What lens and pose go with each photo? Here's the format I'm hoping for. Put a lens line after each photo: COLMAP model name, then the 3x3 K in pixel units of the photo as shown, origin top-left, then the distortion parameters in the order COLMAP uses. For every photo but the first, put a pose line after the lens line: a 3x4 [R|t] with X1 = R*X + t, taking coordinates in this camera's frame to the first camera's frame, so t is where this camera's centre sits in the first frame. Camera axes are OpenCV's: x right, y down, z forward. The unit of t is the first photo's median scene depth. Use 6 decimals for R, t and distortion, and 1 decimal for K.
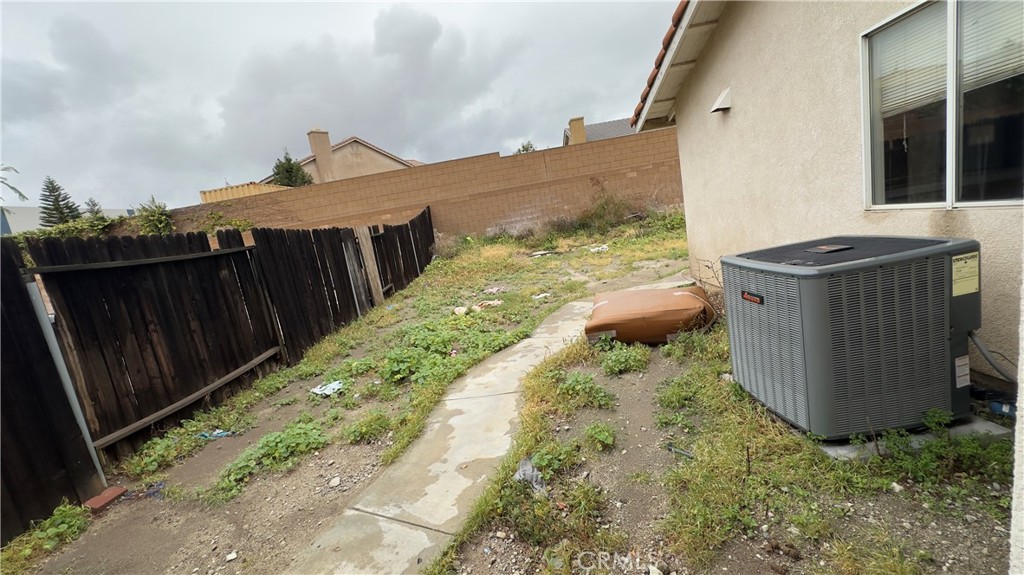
lens RADIAL K [[409.3, 0, 513.8], [0, 409.3, 289.0], [0, 0, 1]] dist [-0.003097, 0.000410]
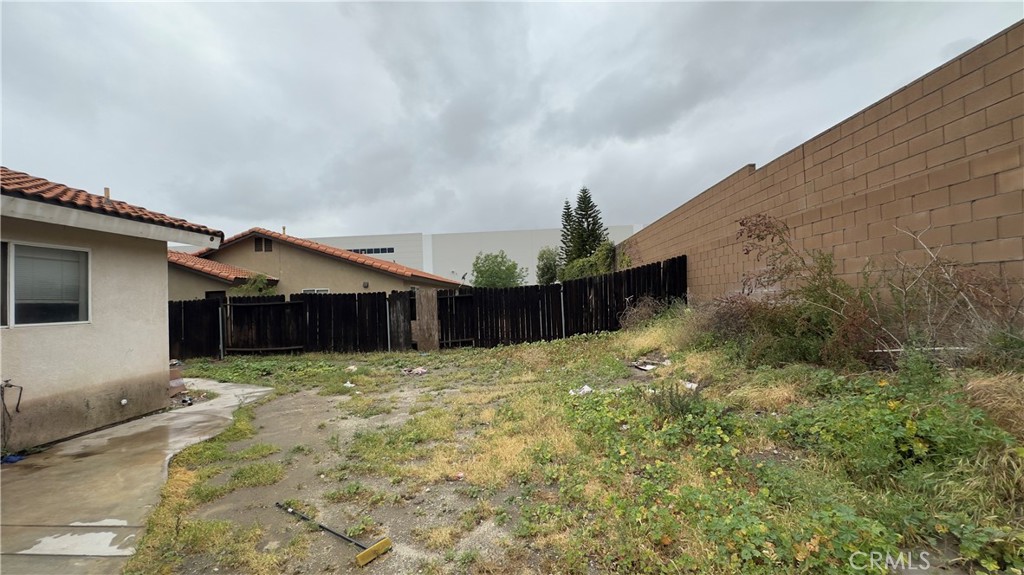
lens RADIAL K [[409.3, 0, 512.3], [0, 409.3, 287.6], [0, 0, 1]] dist [-0.003097, 0.000410]
pose [[-0.022973, 0.147970, -0.988725, 1.843947], [-0.118262, 0.981640, 0.149658, -0.756802], [0.992717, 0.120366, -0.005052, 2.475601]]
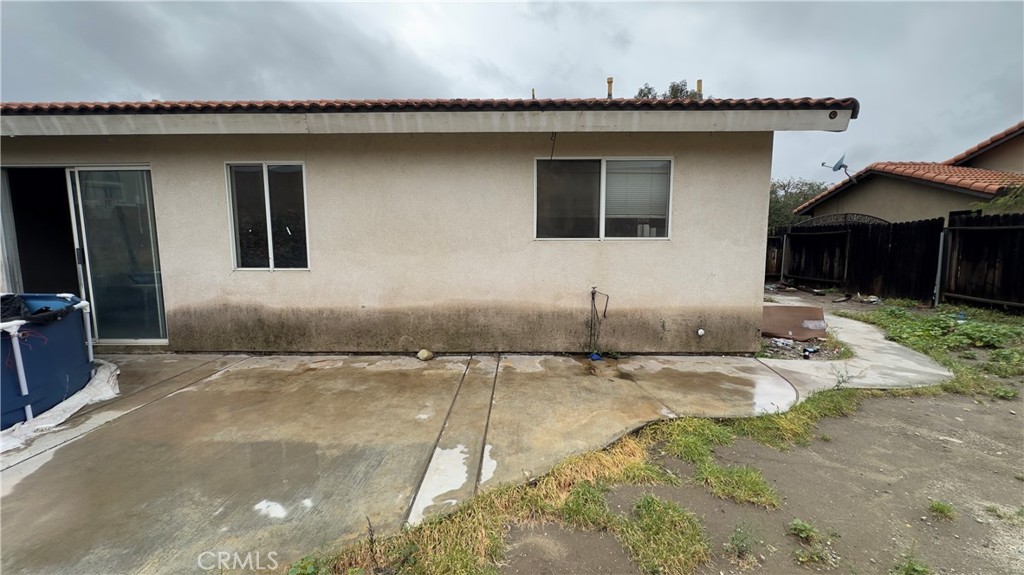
lens RADIAL K [[409.3, 0, 511.4], [0, 409.3, 286.8], [0, 0, 1]] dist [-0.003097, 0.000410]
pose [[-0.984130, 0.176702, 0.016255, 1.184043], [0.174842, 0.949961, 0.258852, -0.583887], [0.030299, 0.257586, -0.965780, 2.351031]]
